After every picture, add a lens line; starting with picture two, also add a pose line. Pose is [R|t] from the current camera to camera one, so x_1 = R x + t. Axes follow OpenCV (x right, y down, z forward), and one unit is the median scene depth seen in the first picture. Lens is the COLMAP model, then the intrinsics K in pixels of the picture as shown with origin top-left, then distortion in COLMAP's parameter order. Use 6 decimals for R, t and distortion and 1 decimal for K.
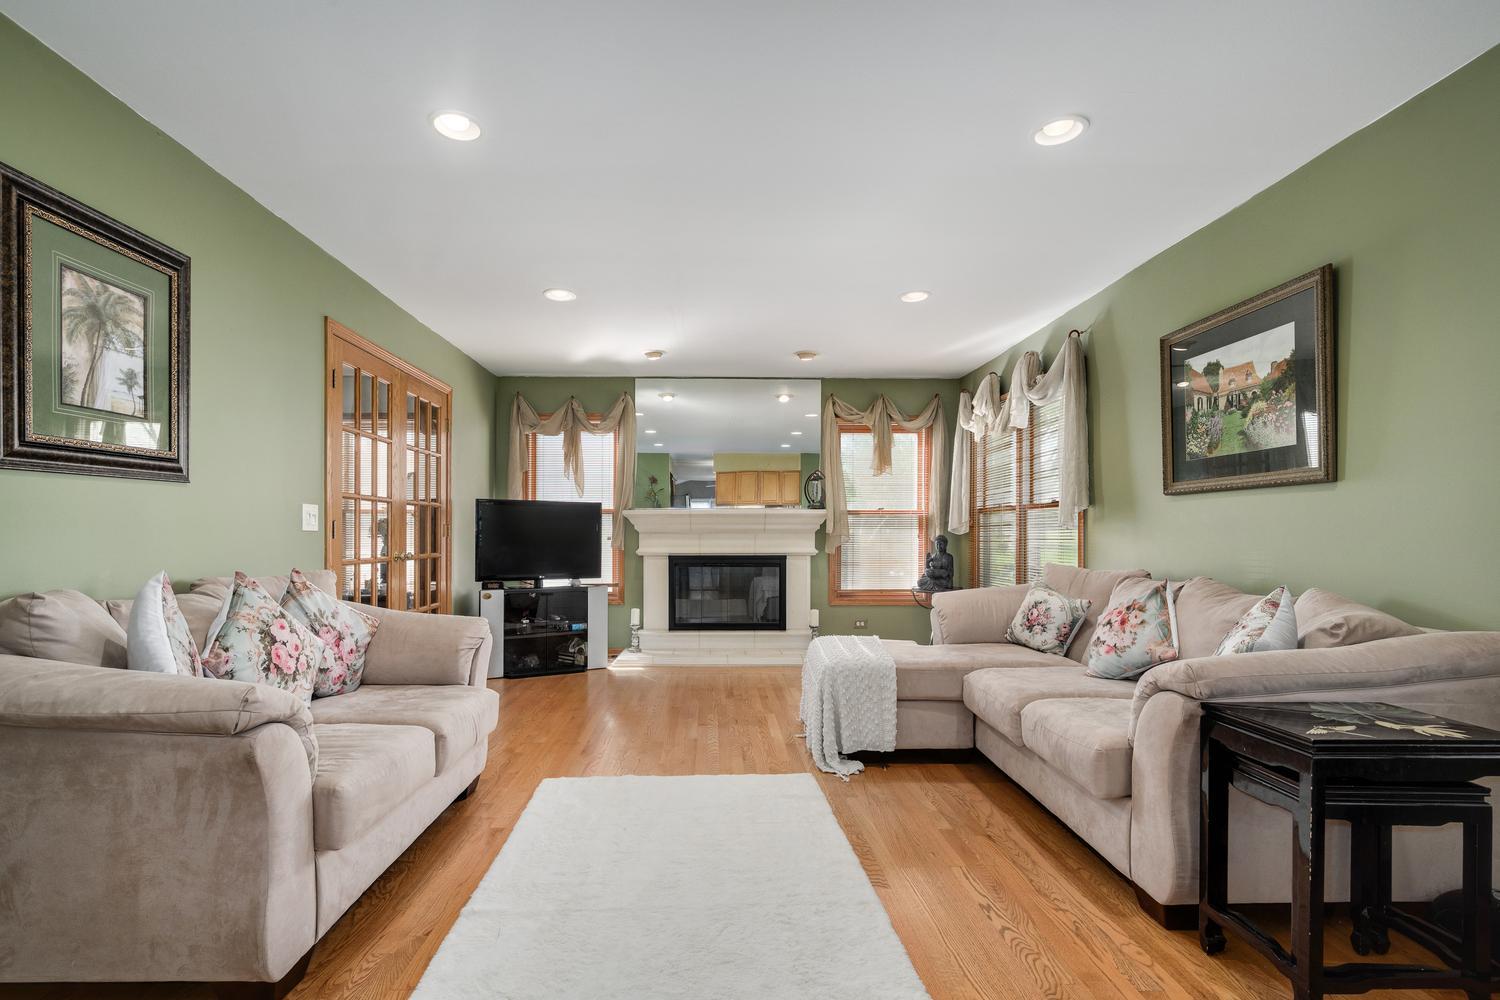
lens RADIAL K [[584.7, 0, 746.6], [0, 584.7, 521.7], [0, 0, 1]] dist [0.000128, 0.000013]
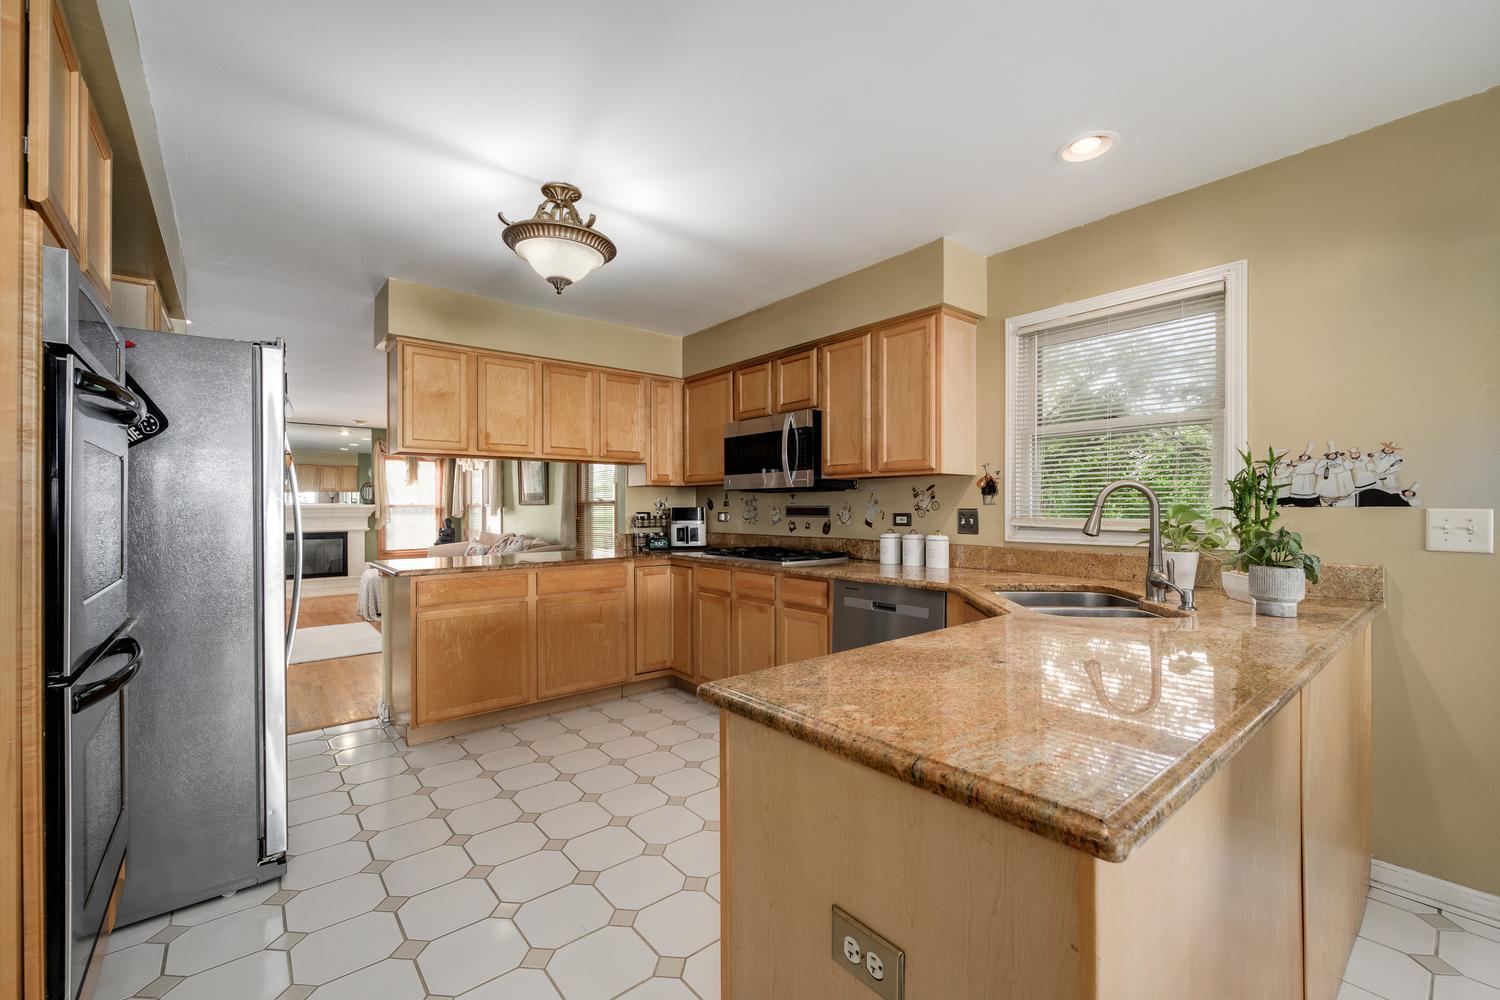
lens RADIAL K [[604.6, 0, 755.3], [0, 604.6, 505.4], [0, 0, 1]] dist [0.000667, 0.000041]
pose [[0.786930, -0.002050, 0.617038, -0.084417], [0.001479, 0.999998, 0.001437, -0.018768], [-0.617040, -0.000218, 0.786932, -1.116192]]
